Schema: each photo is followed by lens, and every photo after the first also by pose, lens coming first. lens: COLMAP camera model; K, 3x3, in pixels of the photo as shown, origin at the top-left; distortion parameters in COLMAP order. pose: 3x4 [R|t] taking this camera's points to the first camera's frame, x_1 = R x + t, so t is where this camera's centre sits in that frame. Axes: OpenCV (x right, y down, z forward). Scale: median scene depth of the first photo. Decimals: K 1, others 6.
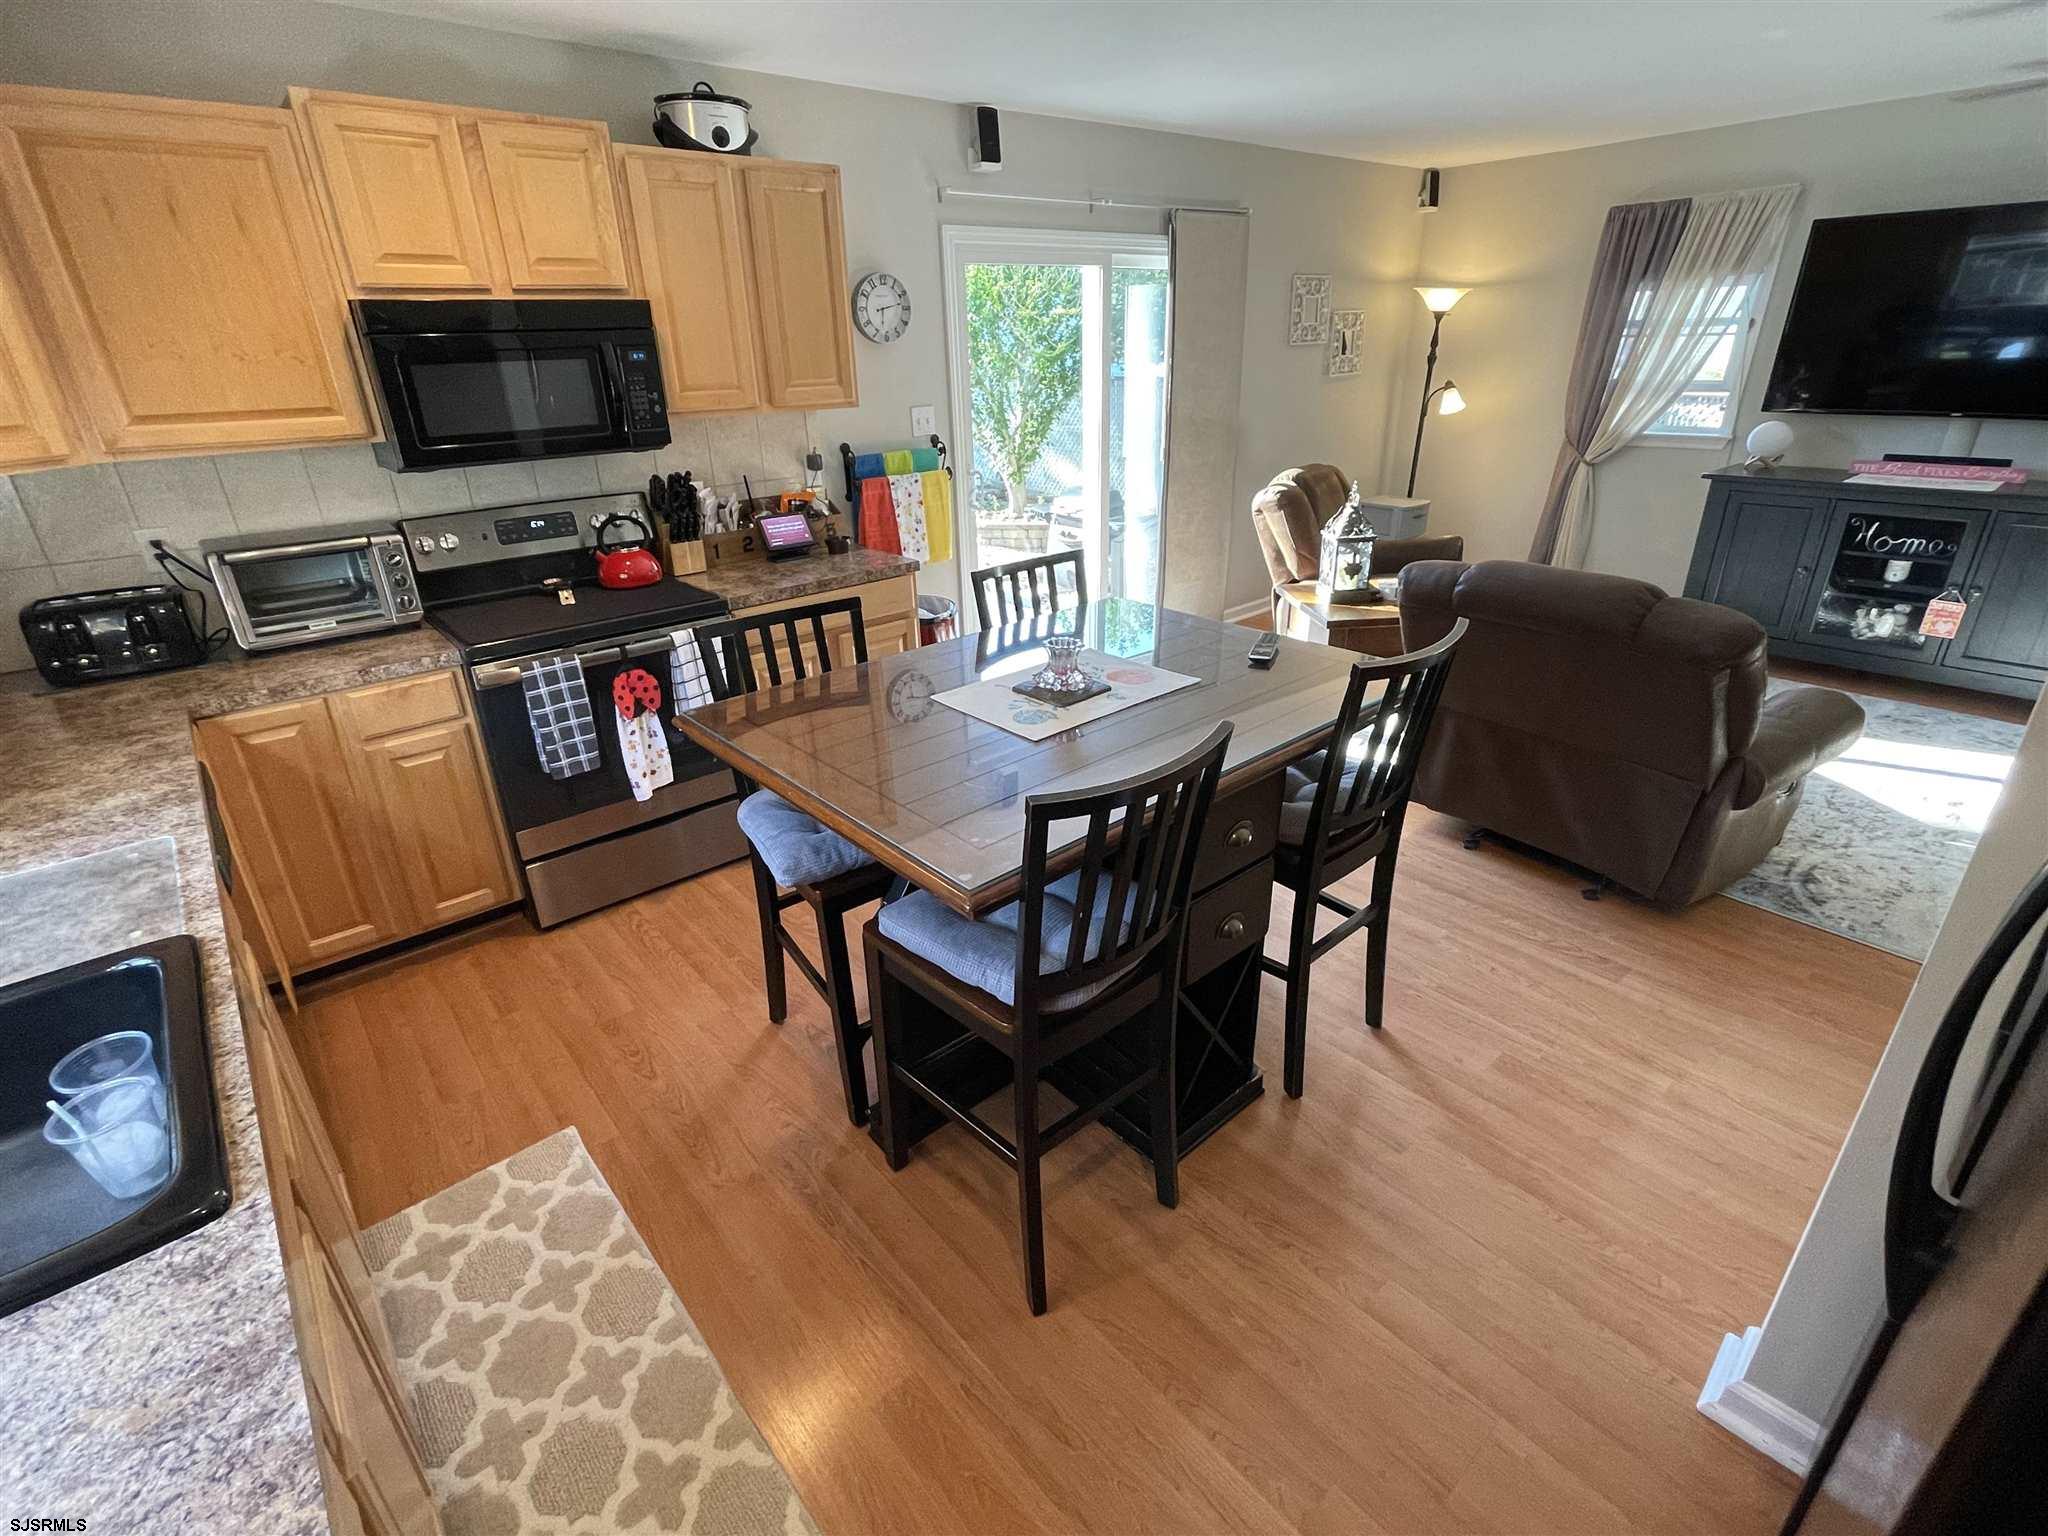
lens RADIAL K [[953.6, 0, 1024.0], [0, 953.6, 768.0], [0, 0, 1]] dist [-0.001130, -0.000369]
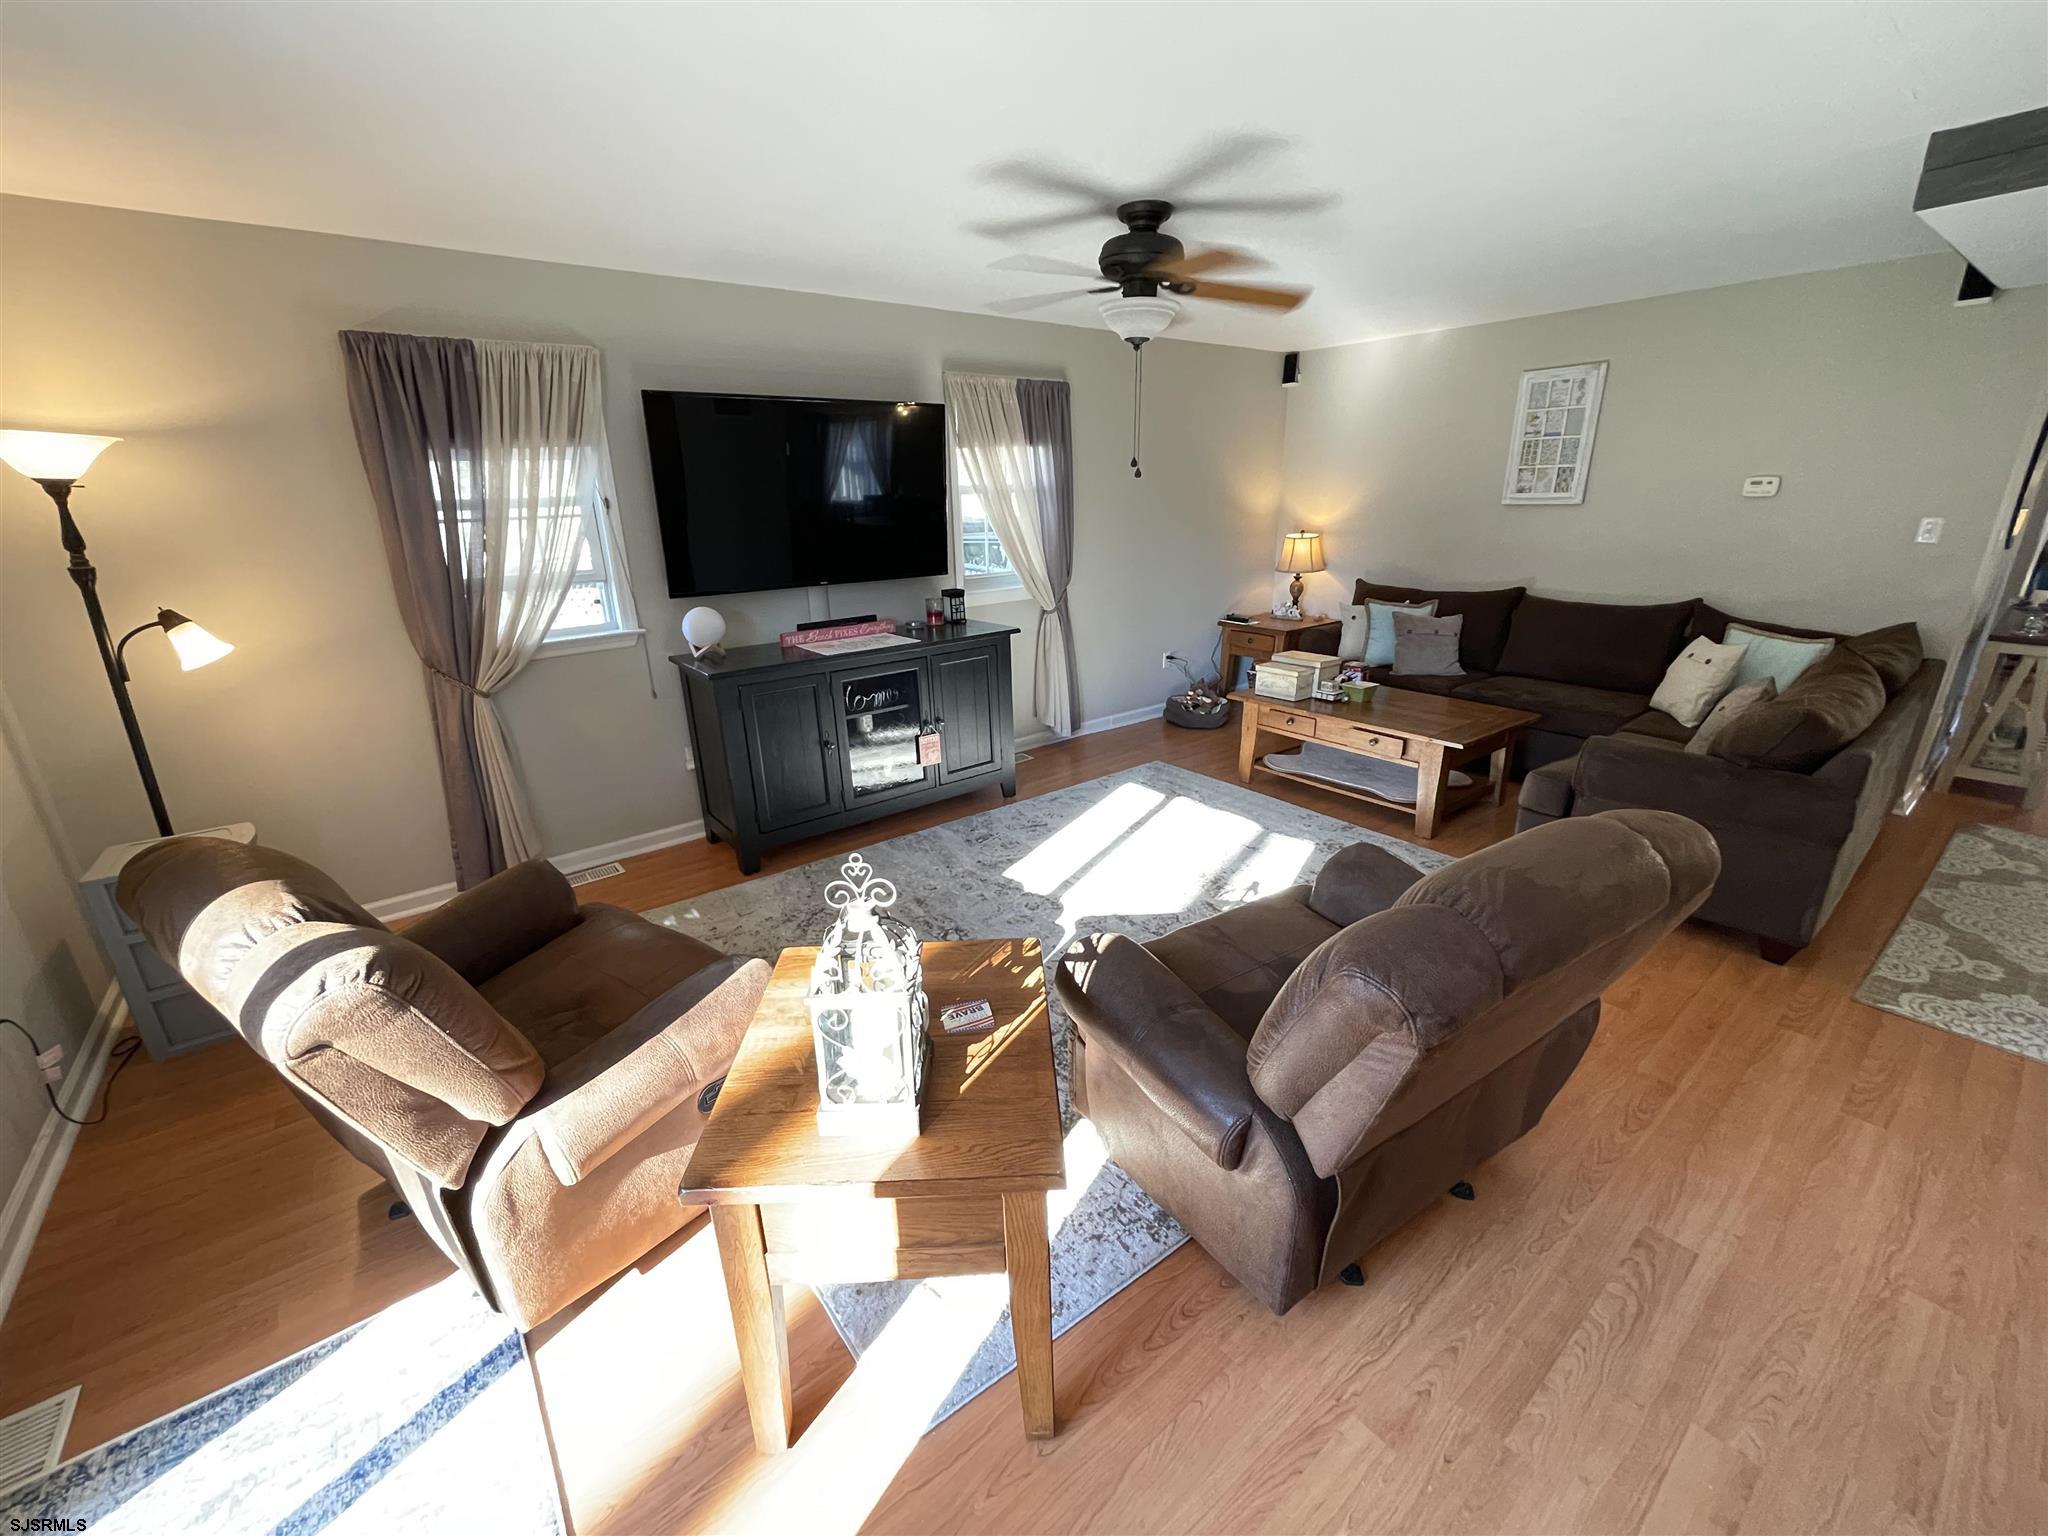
lens RADIAL K [[830.4, 0, 1014.9], [0, 830.4, 771.6], [0, 0, 1]] dist [0.000817, -0.000239]
pose [[0.051395, -0.305337, 0.950856, 0.017446], [0.427134, 0.867357, 0.255437, -0.288851], [-0.902726, 0.393015, 0.174998, 0.626633]]
